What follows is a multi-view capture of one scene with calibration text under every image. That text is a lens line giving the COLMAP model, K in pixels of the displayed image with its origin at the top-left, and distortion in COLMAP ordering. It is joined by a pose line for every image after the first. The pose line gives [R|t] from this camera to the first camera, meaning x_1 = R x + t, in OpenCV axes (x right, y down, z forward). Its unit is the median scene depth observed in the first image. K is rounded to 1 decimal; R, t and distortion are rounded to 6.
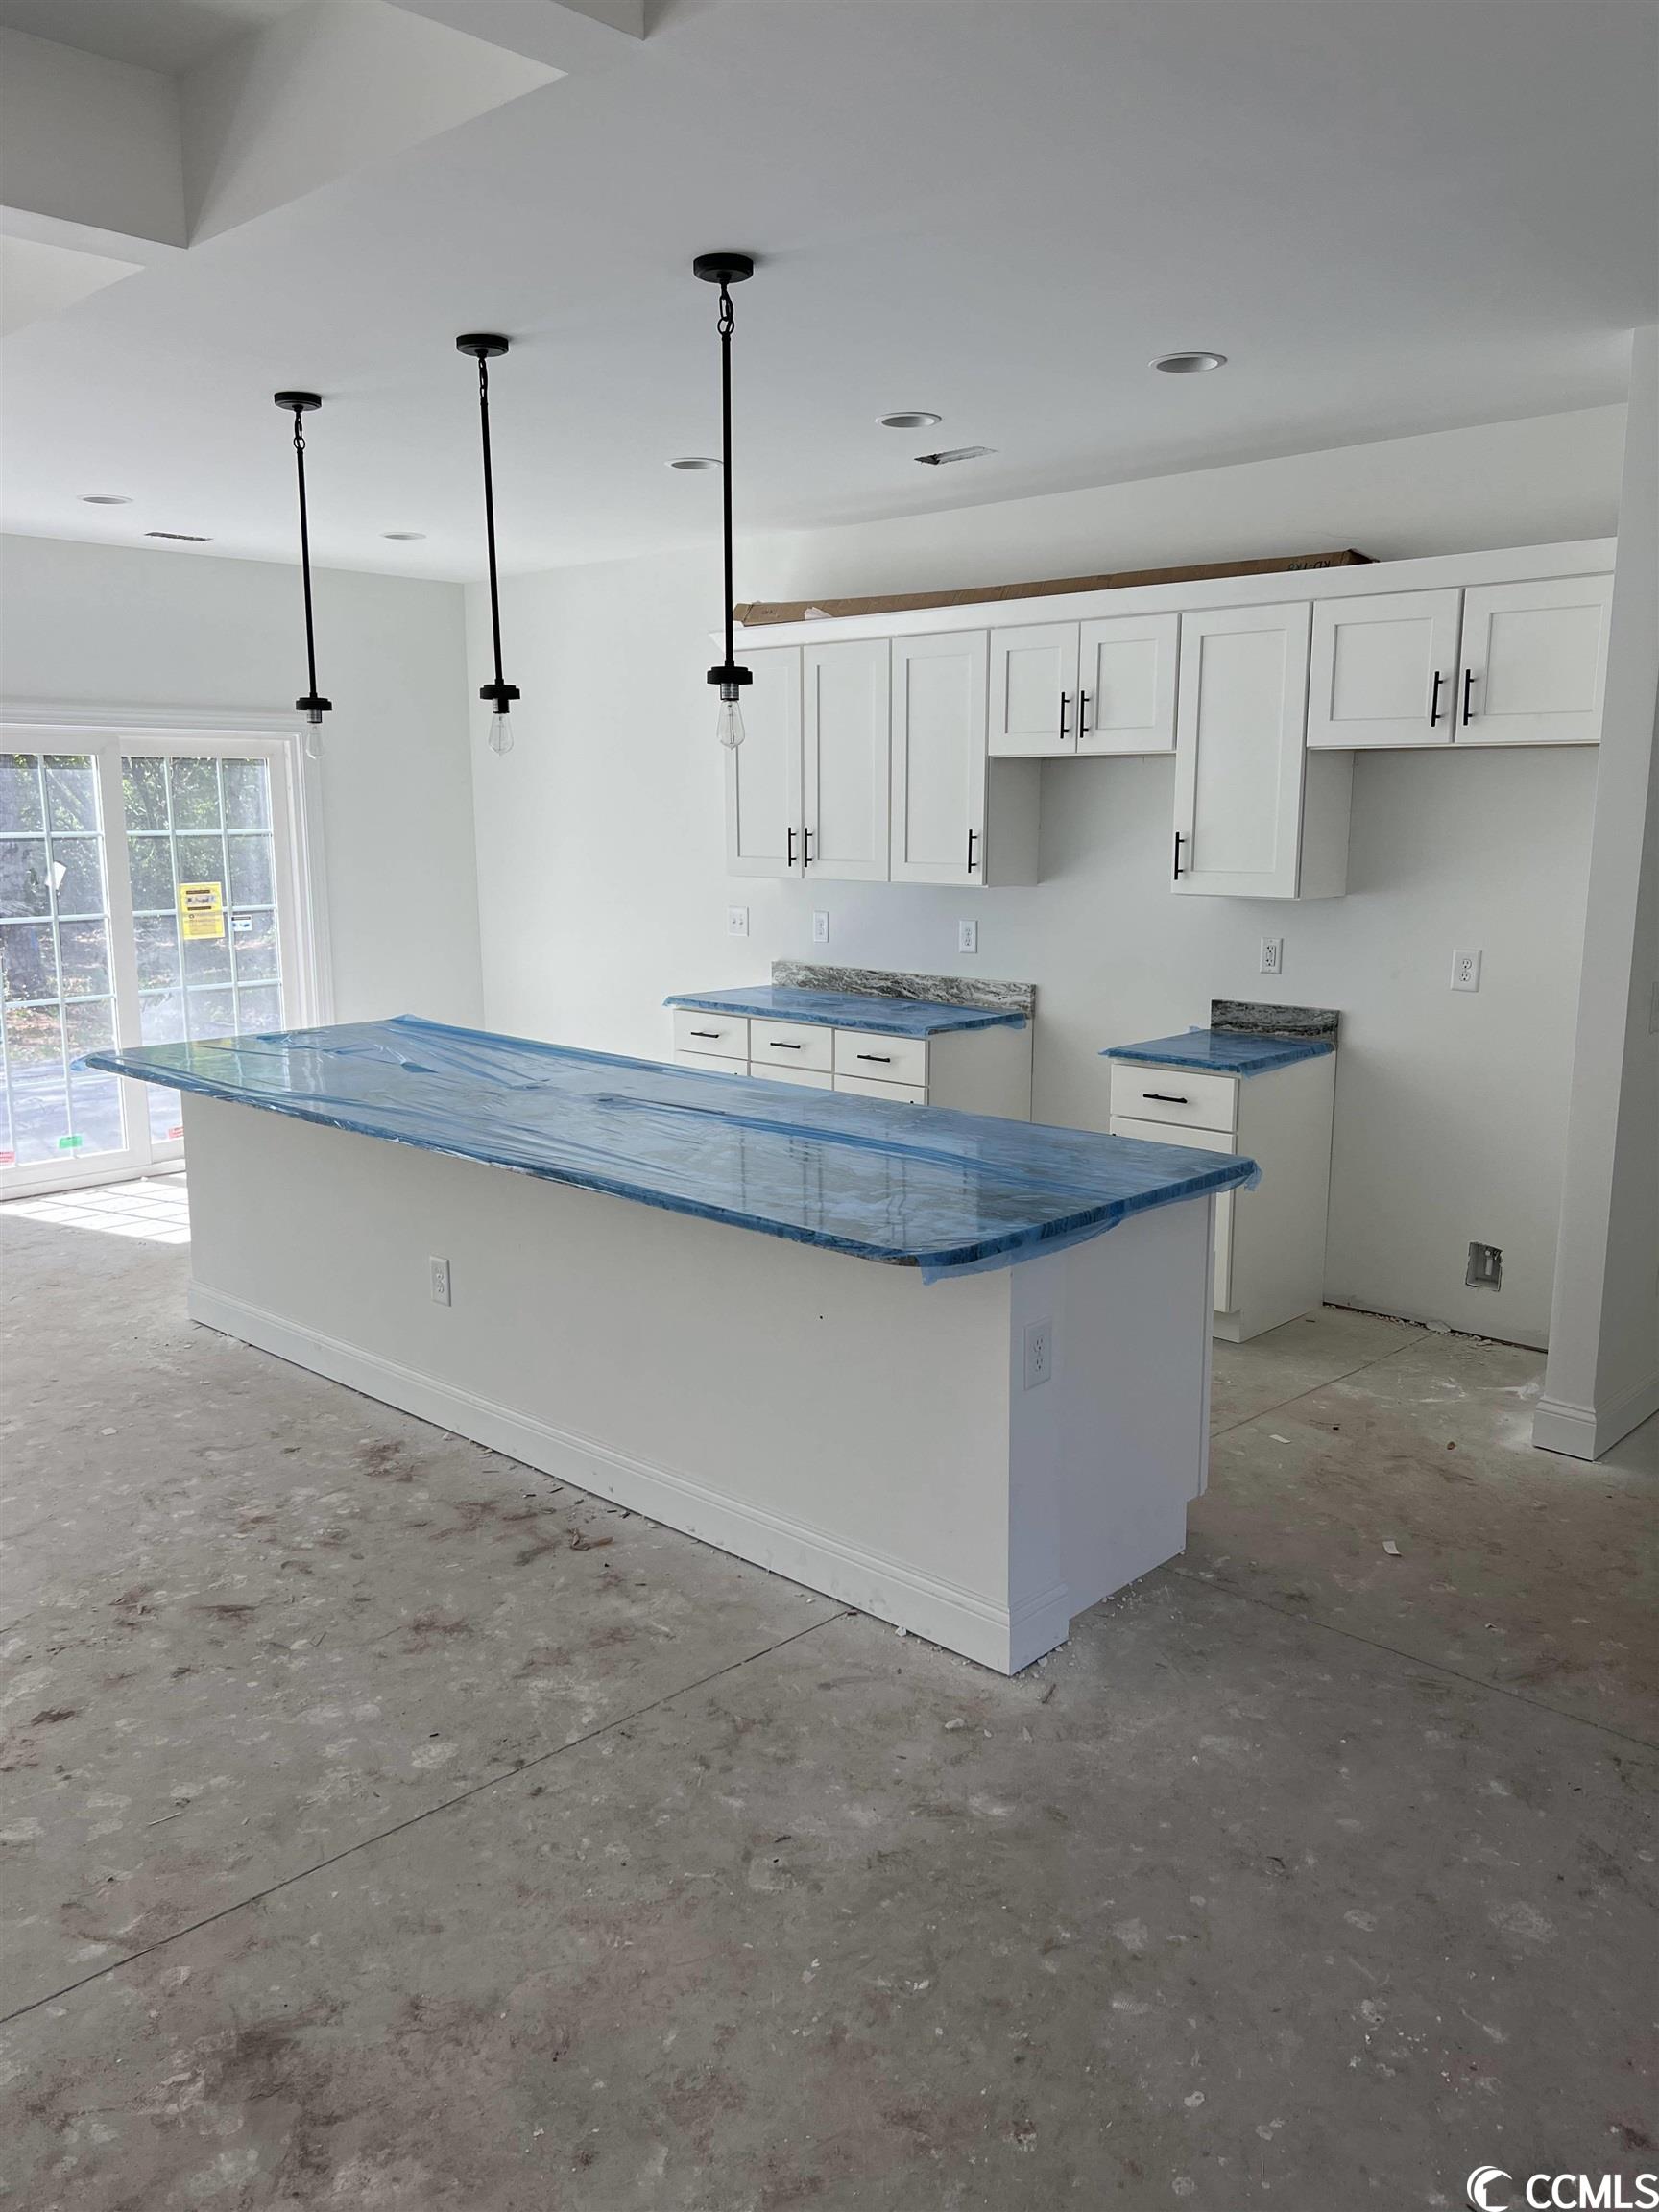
lens RADIAL K [[1669.6, 0, 834.2], [0, 1669.6, 1112.5], [0, 0, 1]] dist [0.036500, -0.033432]
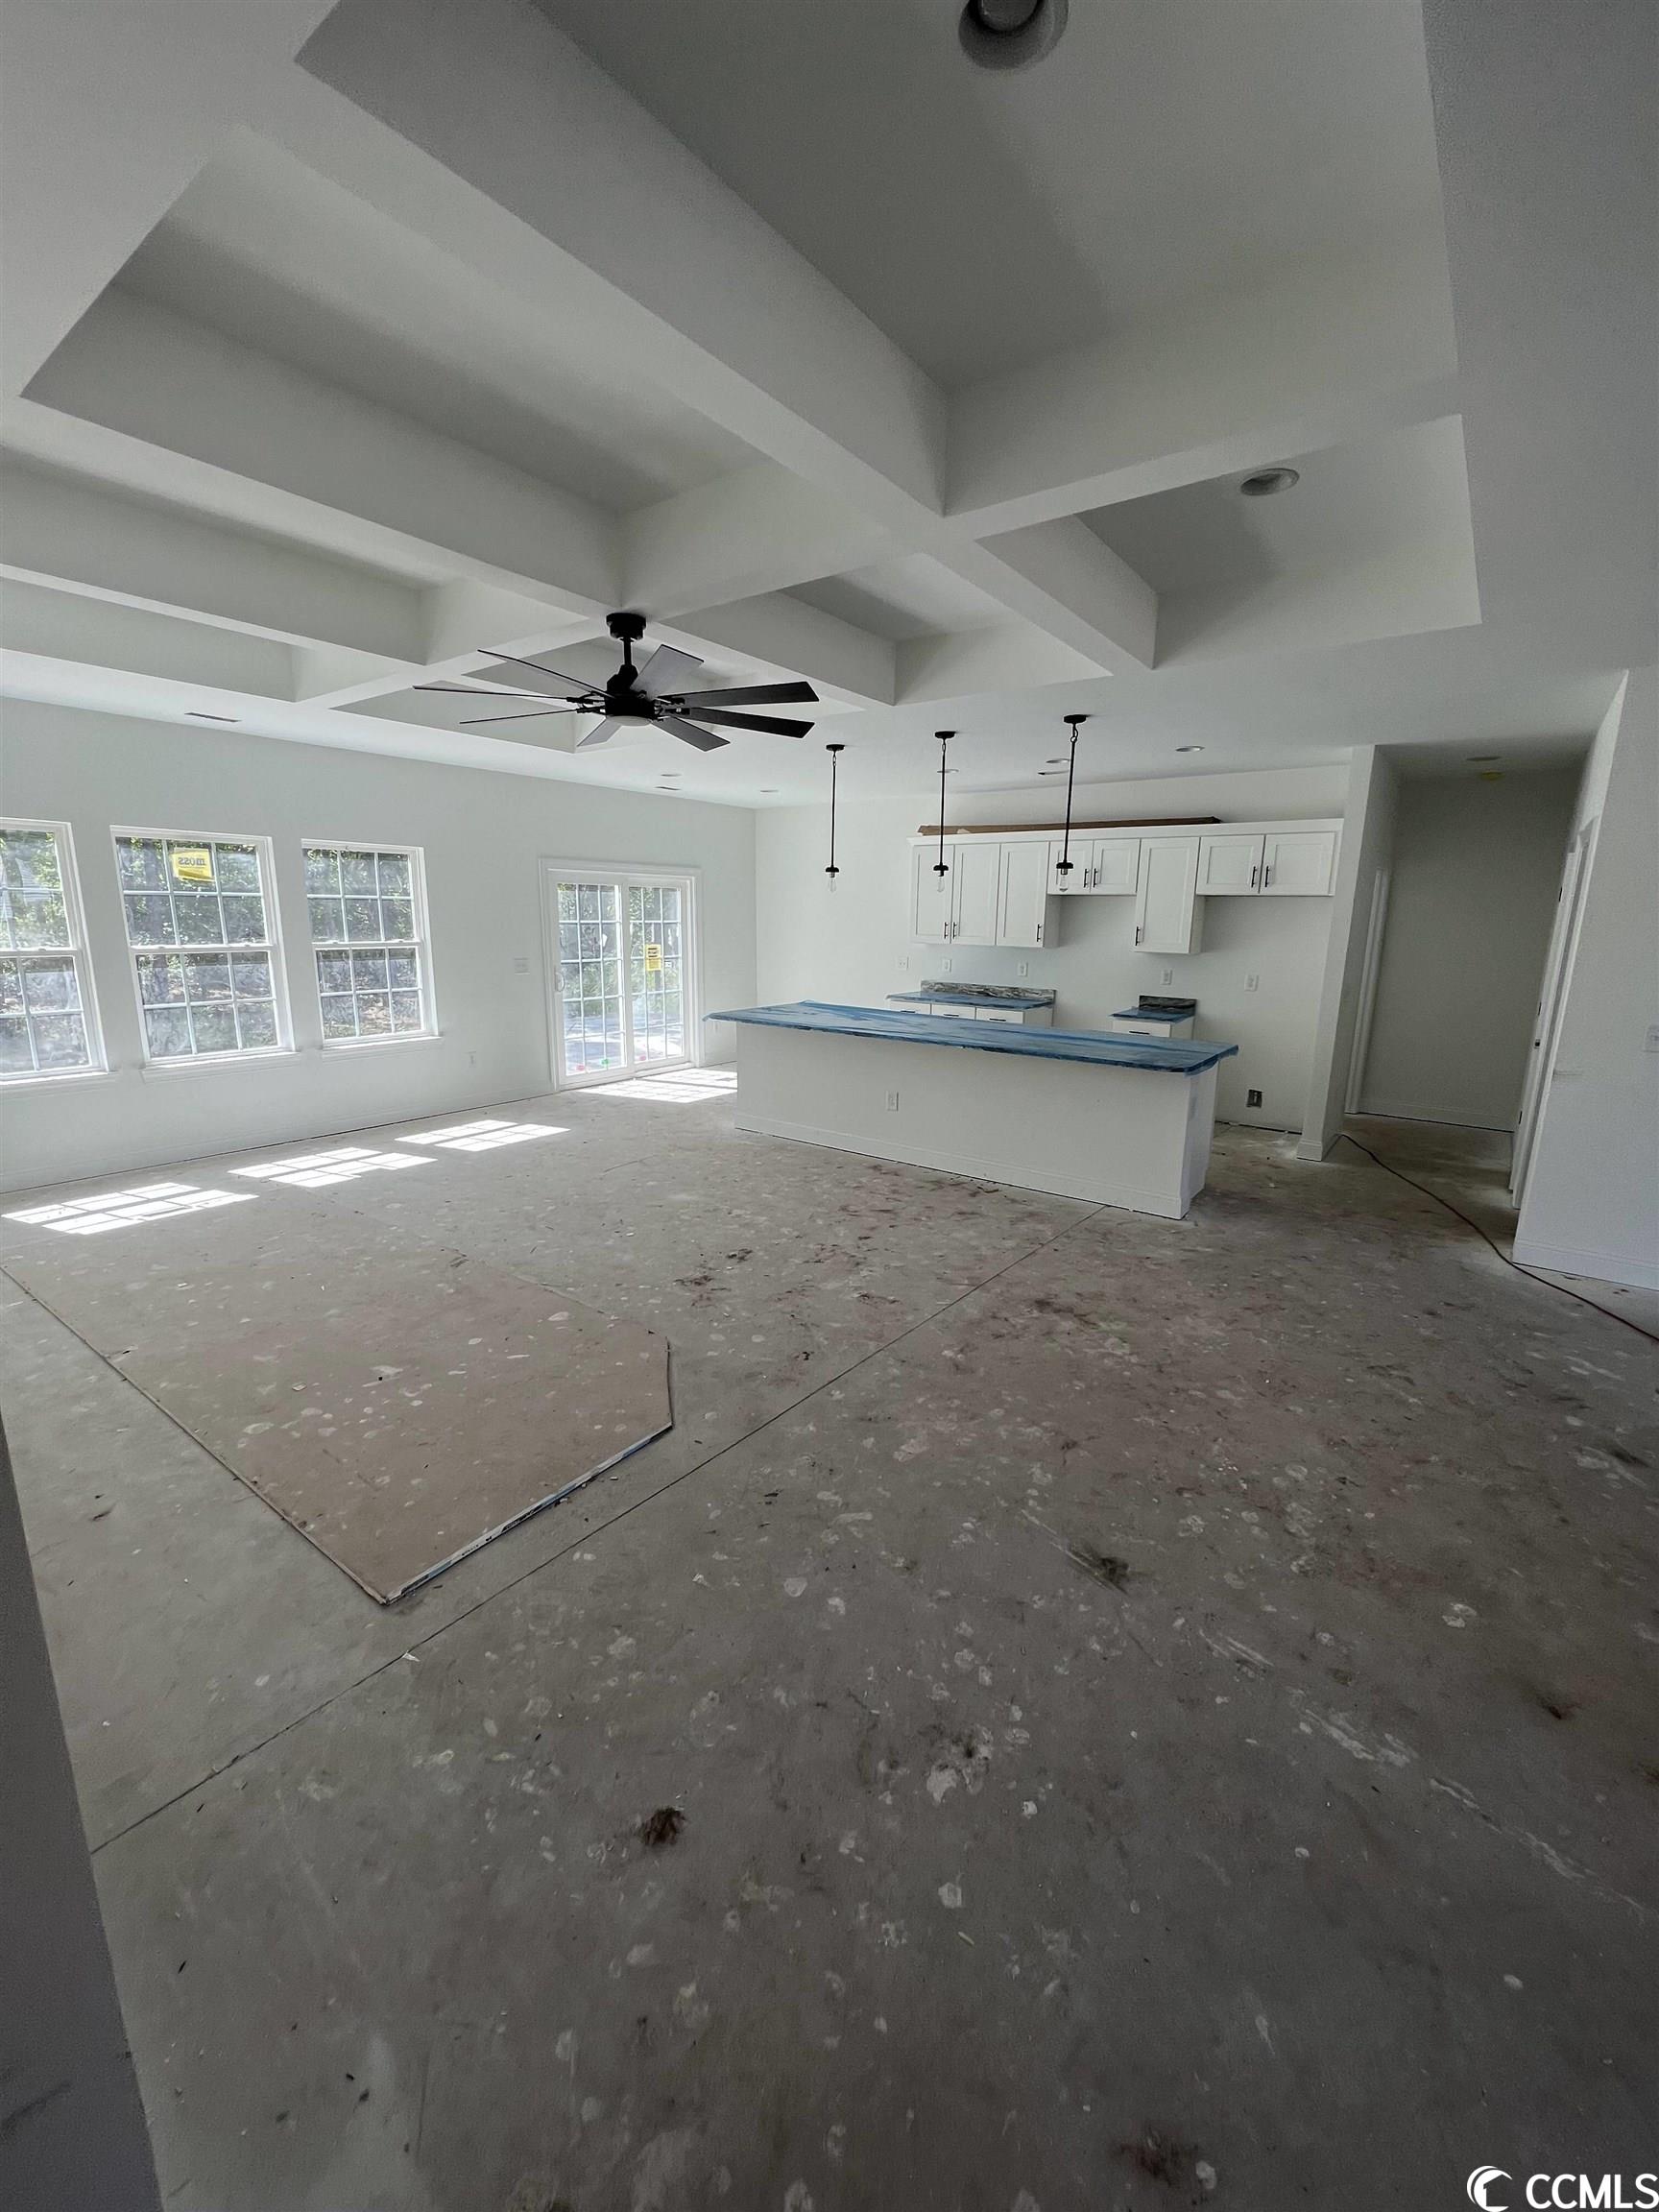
lens RADIAL K [[884.3, 0, 839.4], [0, 884.3, 1102.4], [0, 0, 1]] dist [-0.000749, 0.000609]
pose [[0.992664, -0.009681, 0.120515, -0.593997], [0.006128, 0.999536, 0.029822, 0.078049], [-0.120748, -0.028865, 0.992263, -0.389599]]
